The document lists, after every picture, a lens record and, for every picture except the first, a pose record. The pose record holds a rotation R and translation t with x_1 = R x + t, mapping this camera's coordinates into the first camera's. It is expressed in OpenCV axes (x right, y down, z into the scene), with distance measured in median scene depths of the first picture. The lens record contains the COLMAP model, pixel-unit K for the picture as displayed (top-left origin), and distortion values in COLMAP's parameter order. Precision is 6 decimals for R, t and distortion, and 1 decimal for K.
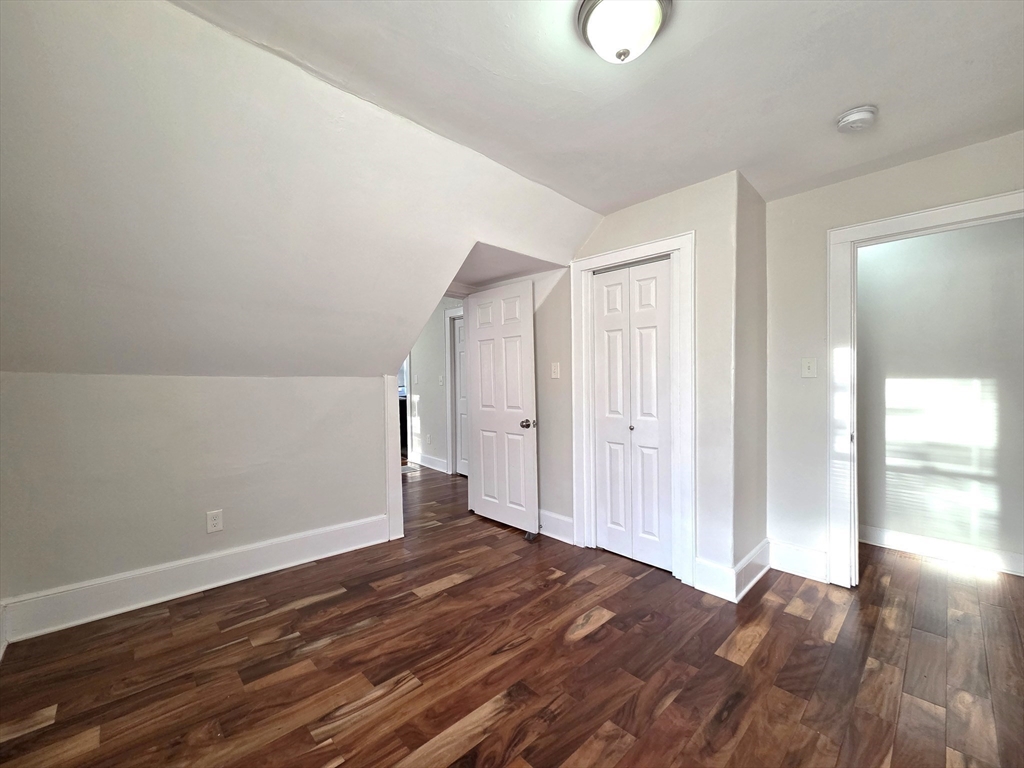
lens RADIAL K [[424.4, 0, 515.6], [0, 424.4, 383.4], [0, 0, 1]] dist [0.000389, -0.000183]
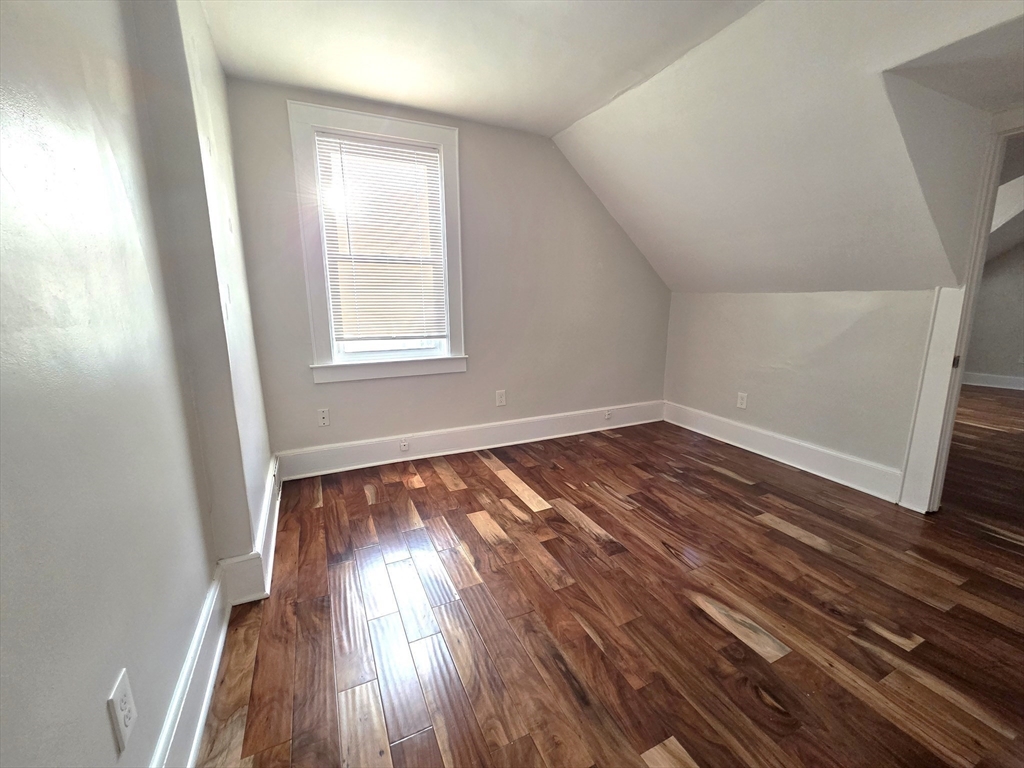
lens RADIAL K [[424.4, 0, 515.6], [0, 424.4, 383.4], [0, 0, 1]] dist [0.000389, -0.000183]
pose [[-0.323547, 0.184078, -0.928134, 0.927893], [-0.003494, 0.980655, 0.195713, 0.000309], [0.946206, 0.066565, -0.316644, 0.848617]]
